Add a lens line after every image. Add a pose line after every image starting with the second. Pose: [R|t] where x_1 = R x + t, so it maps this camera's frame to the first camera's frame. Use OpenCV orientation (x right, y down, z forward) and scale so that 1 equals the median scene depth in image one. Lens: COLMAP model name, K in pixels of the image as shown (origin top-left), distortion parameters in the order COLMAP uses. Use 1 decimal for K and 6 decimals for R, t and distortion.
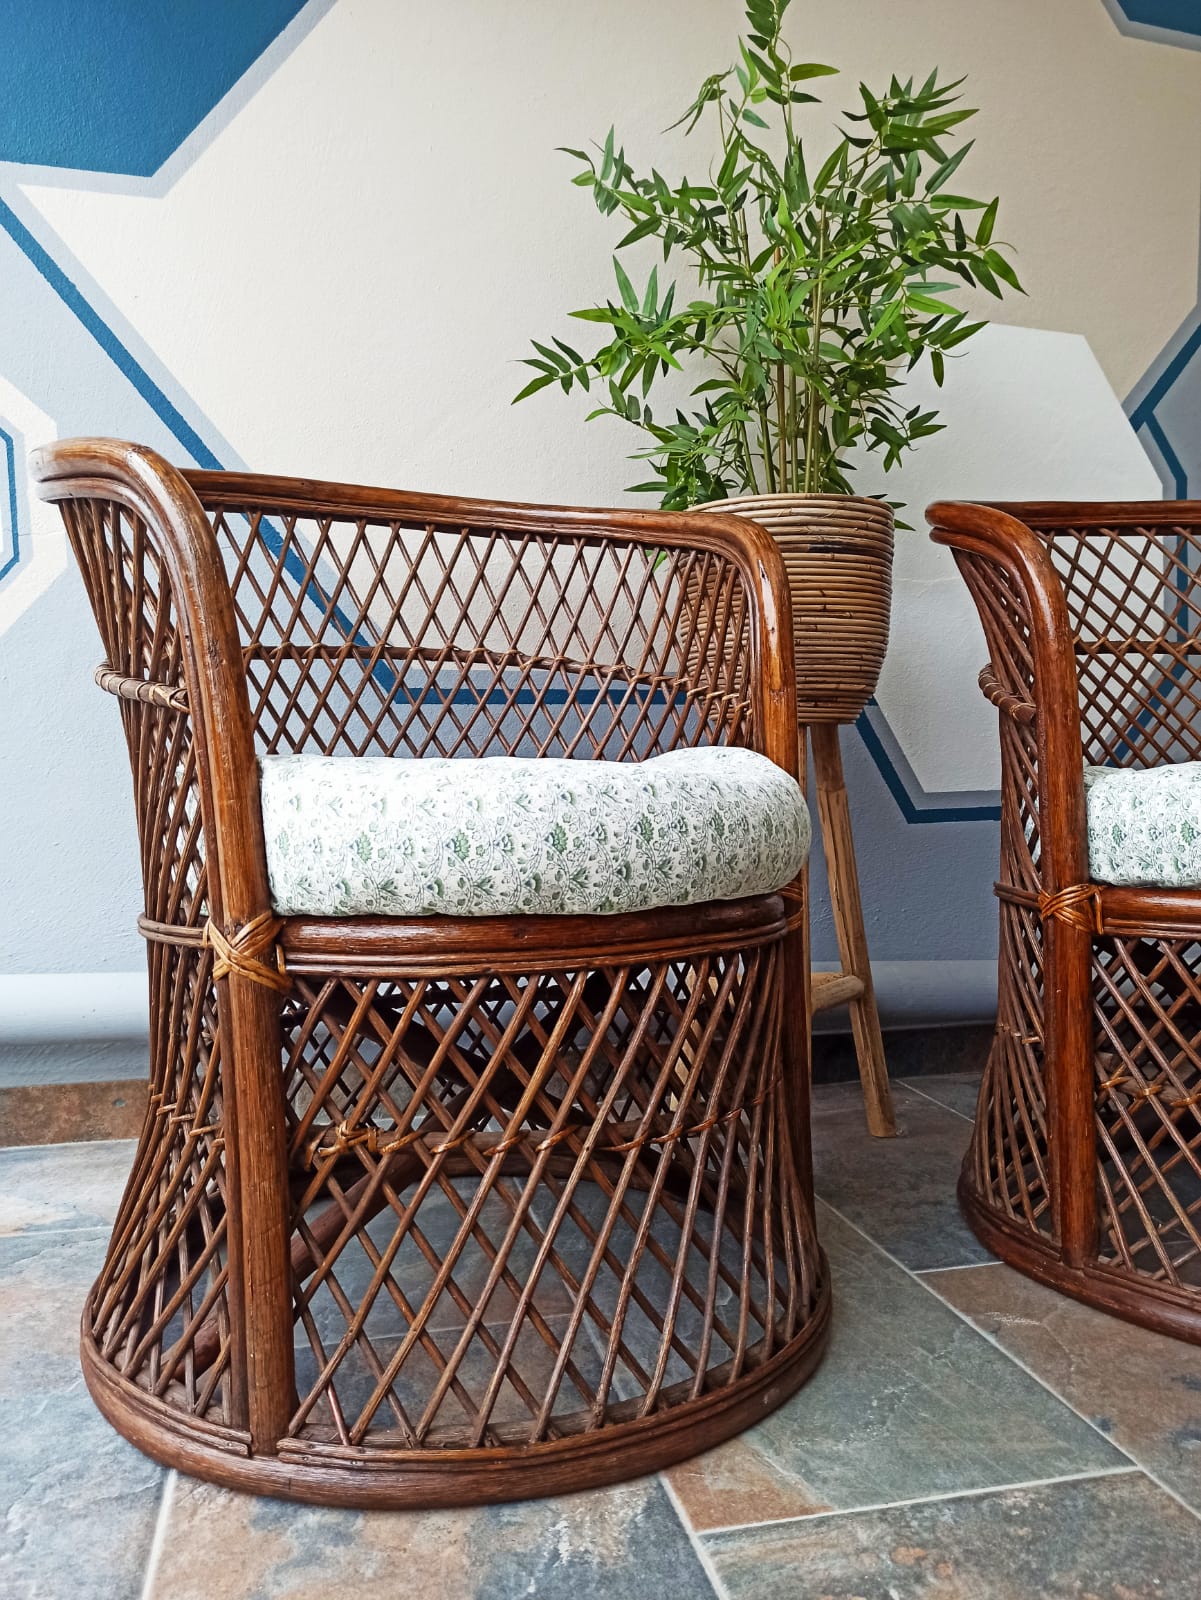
lens RADIAL K [[1181.2, 0, 606.9], [0, 1181.2, 786.9], [0, 0, 1]] dist [0.057434, -0.048972]
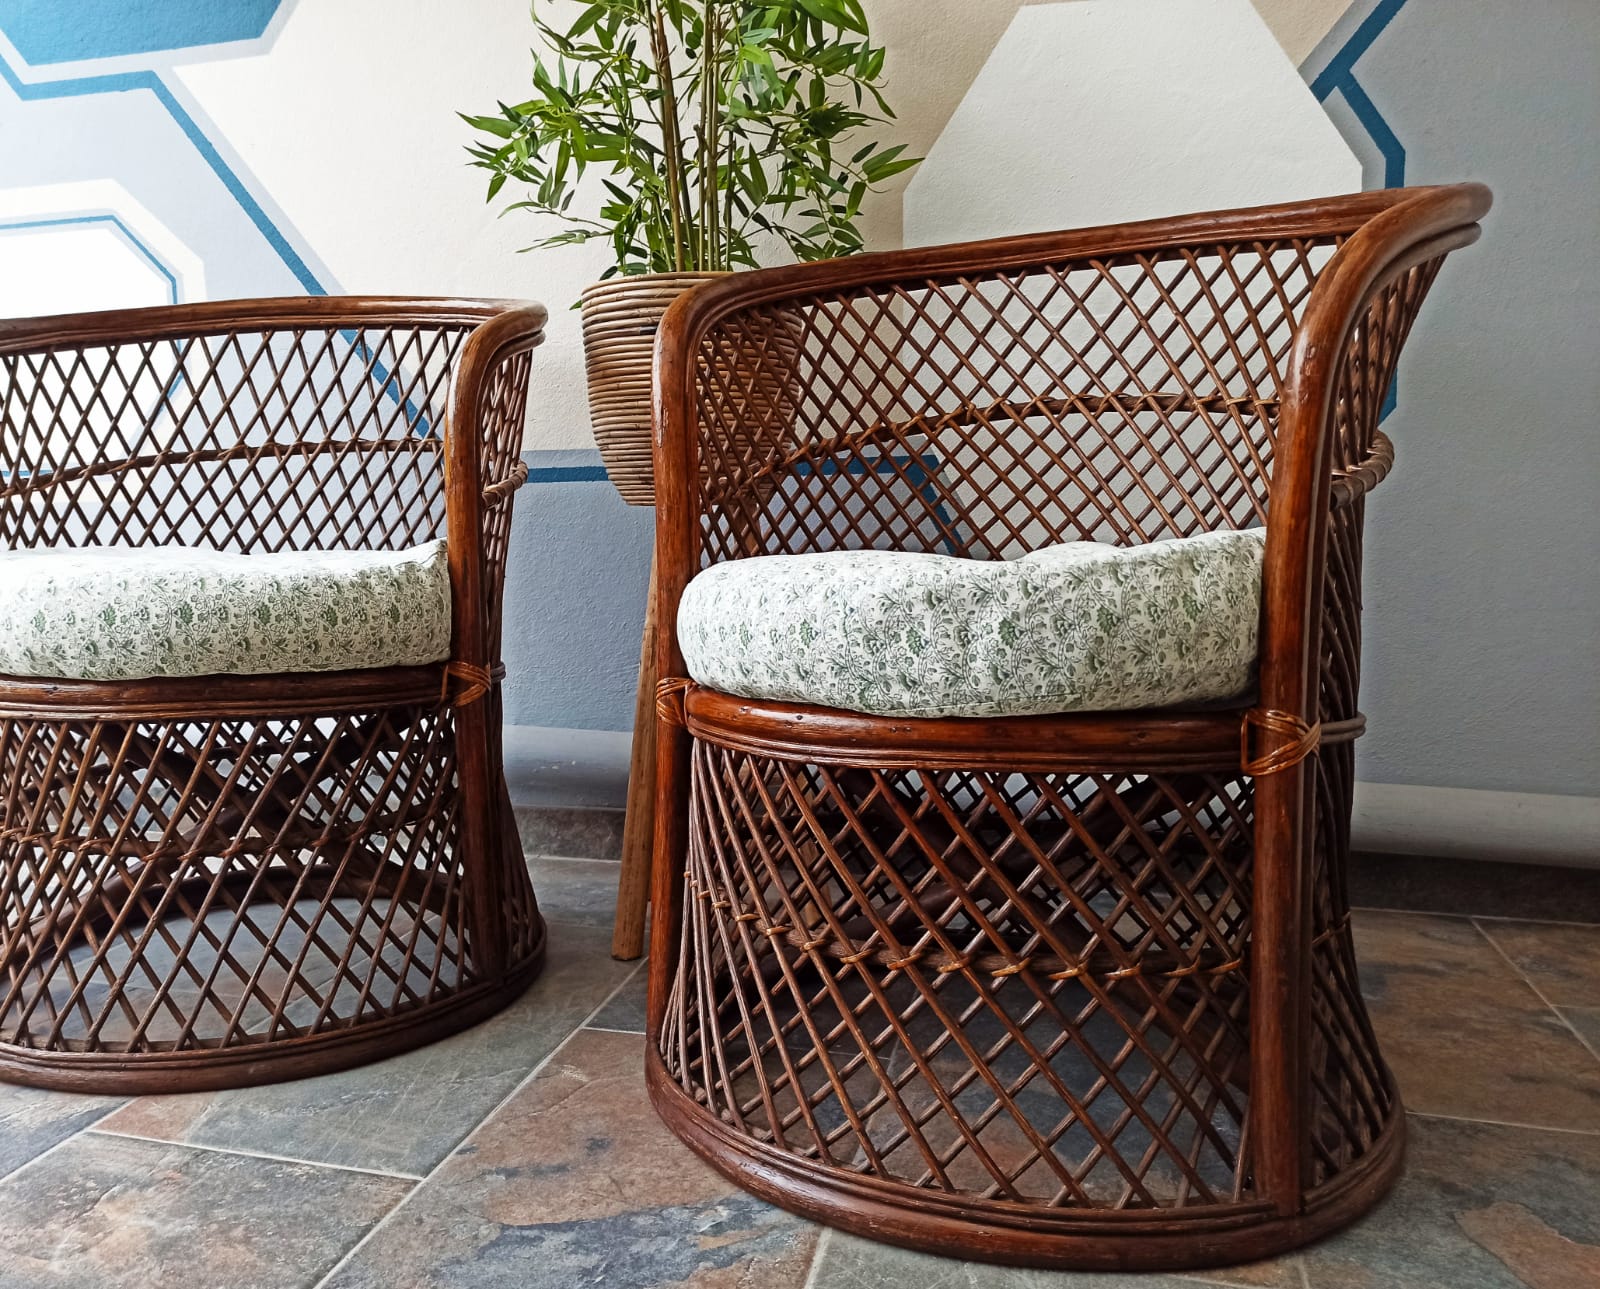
lens RADIAL K [[1320.0, 0, 702.9], [0, 1320.0, 658.2], [0, 0, 1]] dist [0.060538, -0.046523]
pose [[0.866336, 0.047919, -0.497158, 1.252365], [-0.000128, 0.995408, 0.095720, -0.054375], [0.499462, -0.082862, 0.862364, 0.065654]]
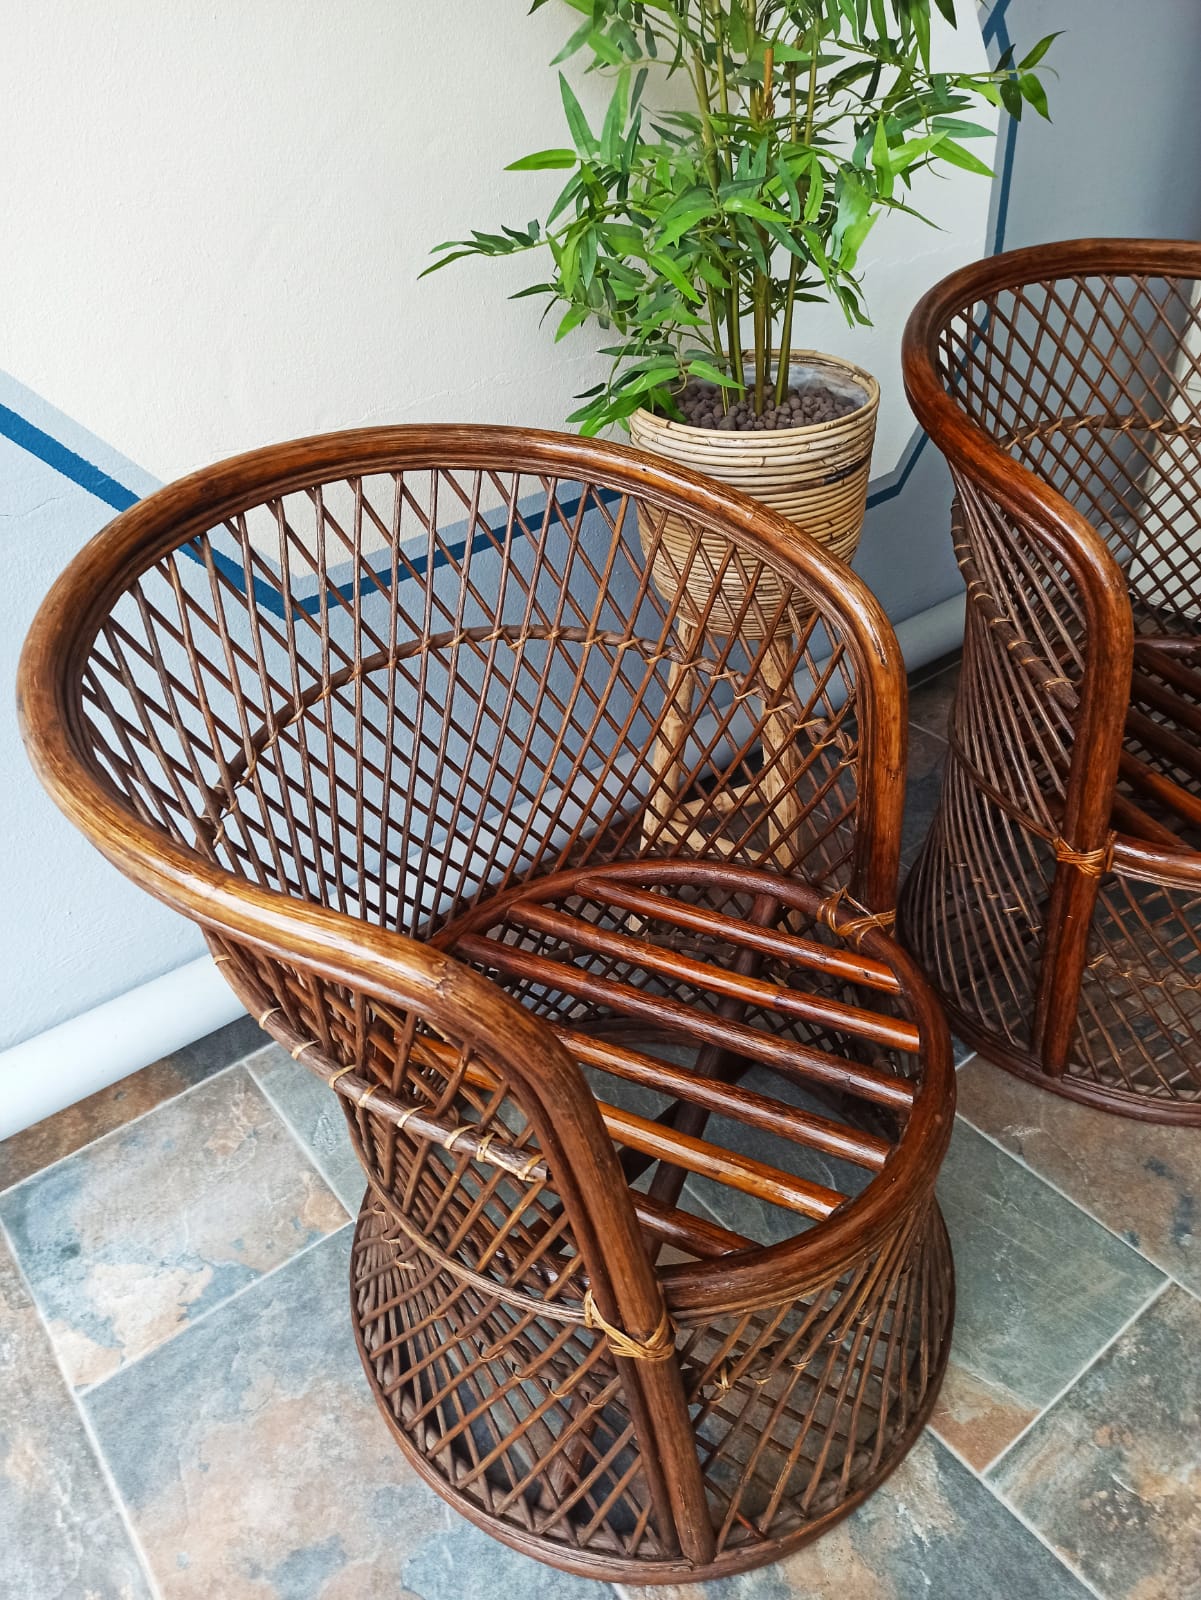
lens RADIAL K [[1187.6, 0, 601.1], [0, 1187.6, 790.8], [0, 0, 1]] dist [0.043524, -0.028018]
pose [[0.910777, -0.277356, 0.305875, -0.516889], [0.056017, 0.816949, 0.573983, -0.861588], [-0.409082, -0.505636, 0.759595, 0.424724]]
